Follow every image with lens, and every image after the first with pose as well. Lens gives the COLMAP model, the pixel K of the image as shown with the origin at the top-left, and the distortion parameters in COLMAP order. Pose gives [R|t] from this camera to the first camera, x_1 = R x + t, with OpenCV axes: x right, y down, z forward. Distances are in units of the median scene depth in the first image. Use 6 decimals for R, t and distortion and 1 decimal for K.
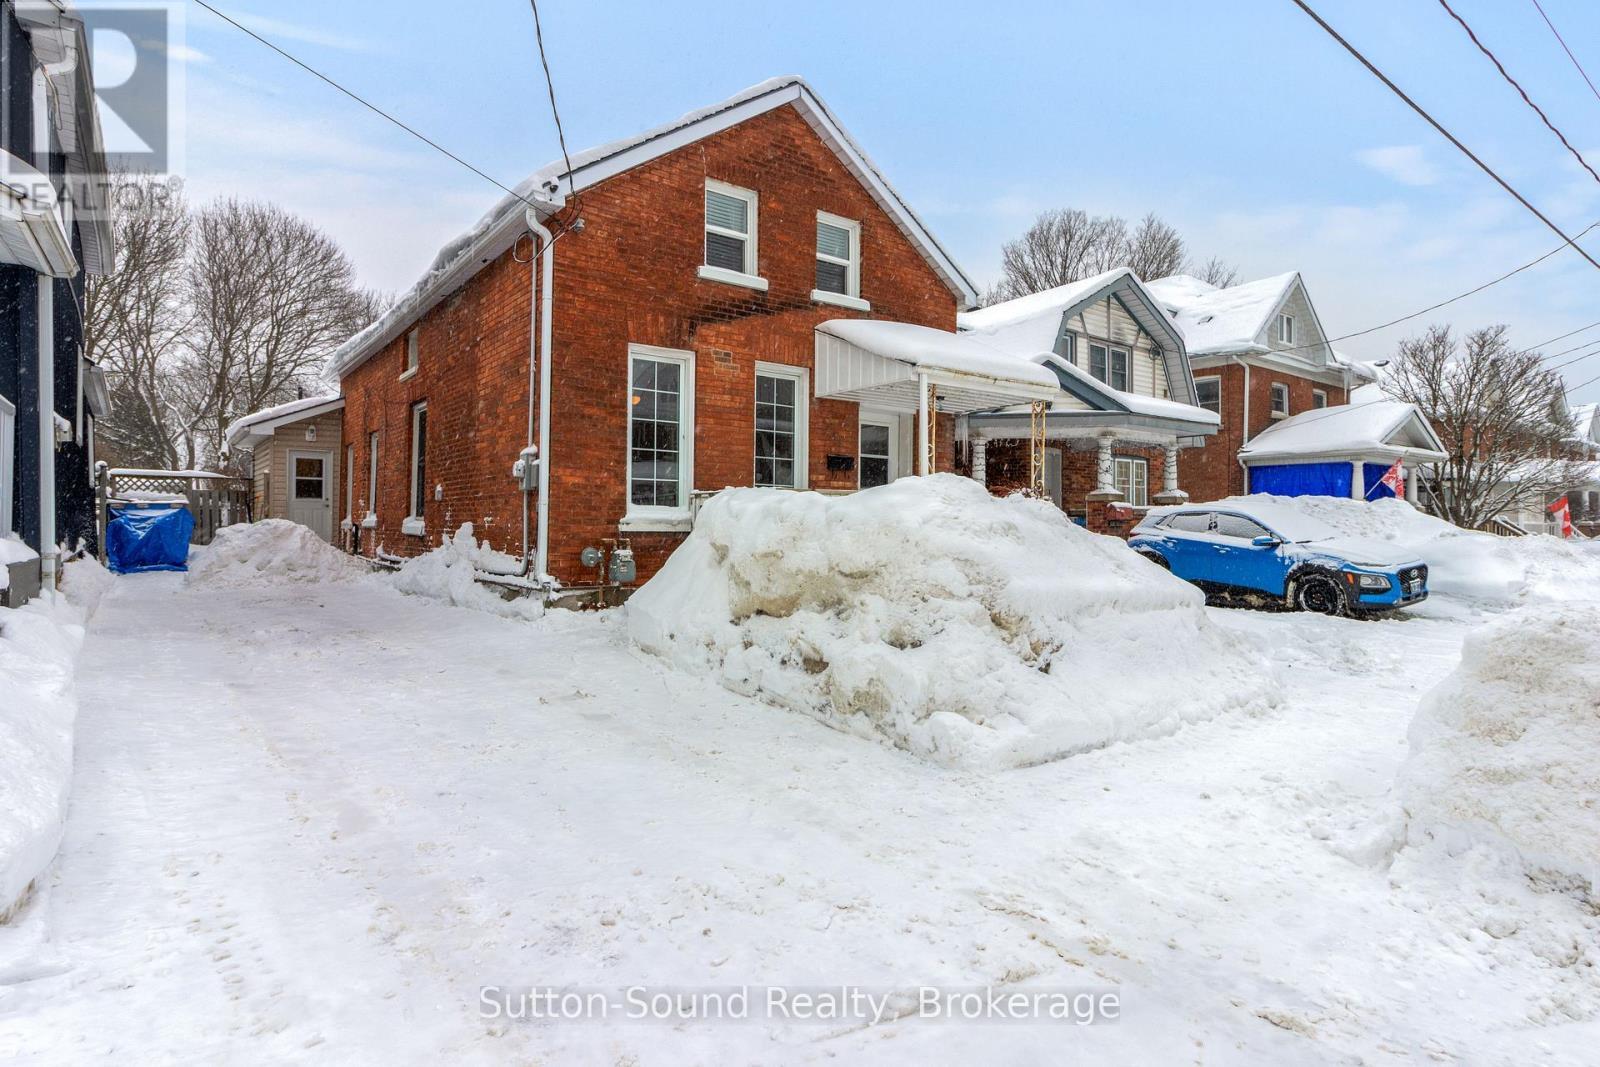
lens RADIAL K [[833.7, 0, 799.2], [0, 833.7, 529.4], [0, 0, 1]] dist [-0.002338, -0.000539]
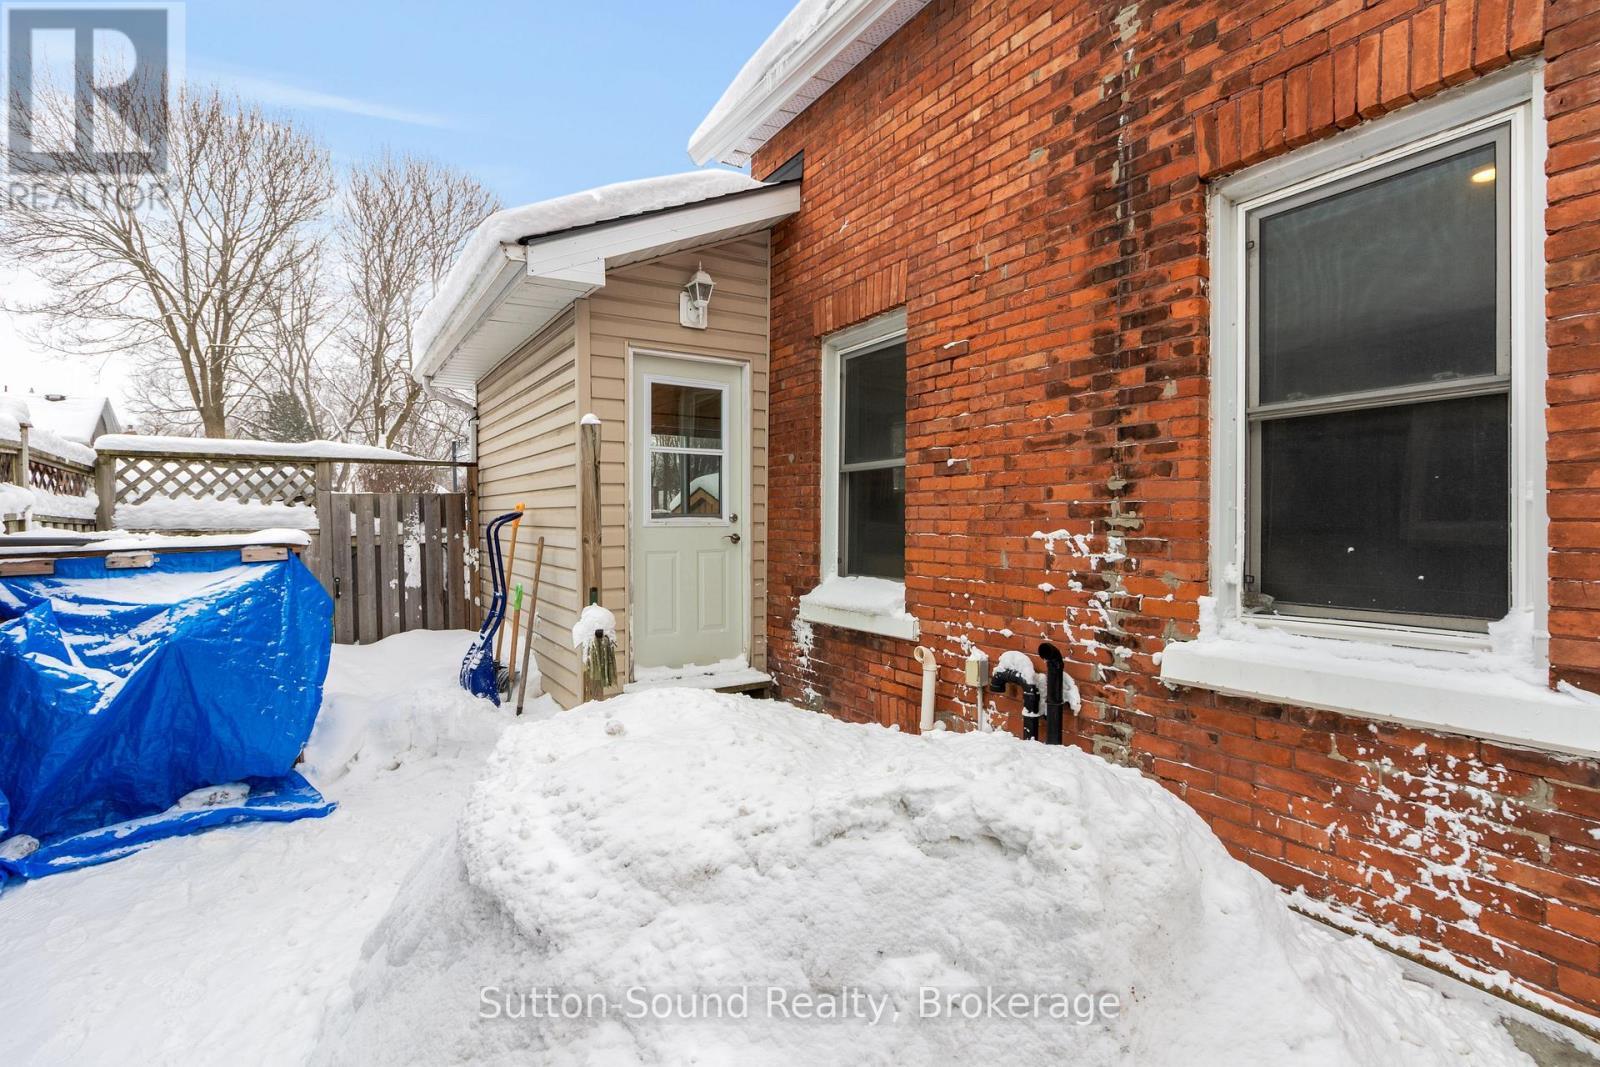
lens RADIAL K [[737.1, 0, 800.4], [0, 737.1, 525.4], [0, 0, 1]] dist [0.000649, -0.000340]
pose [[0.996592, -0.009929, -0.081893, -0.505358], [0.010425, 0.999930, 0.005631, -0.033748], [0.081832, -0.006466, 0.996625, 0.706433]]
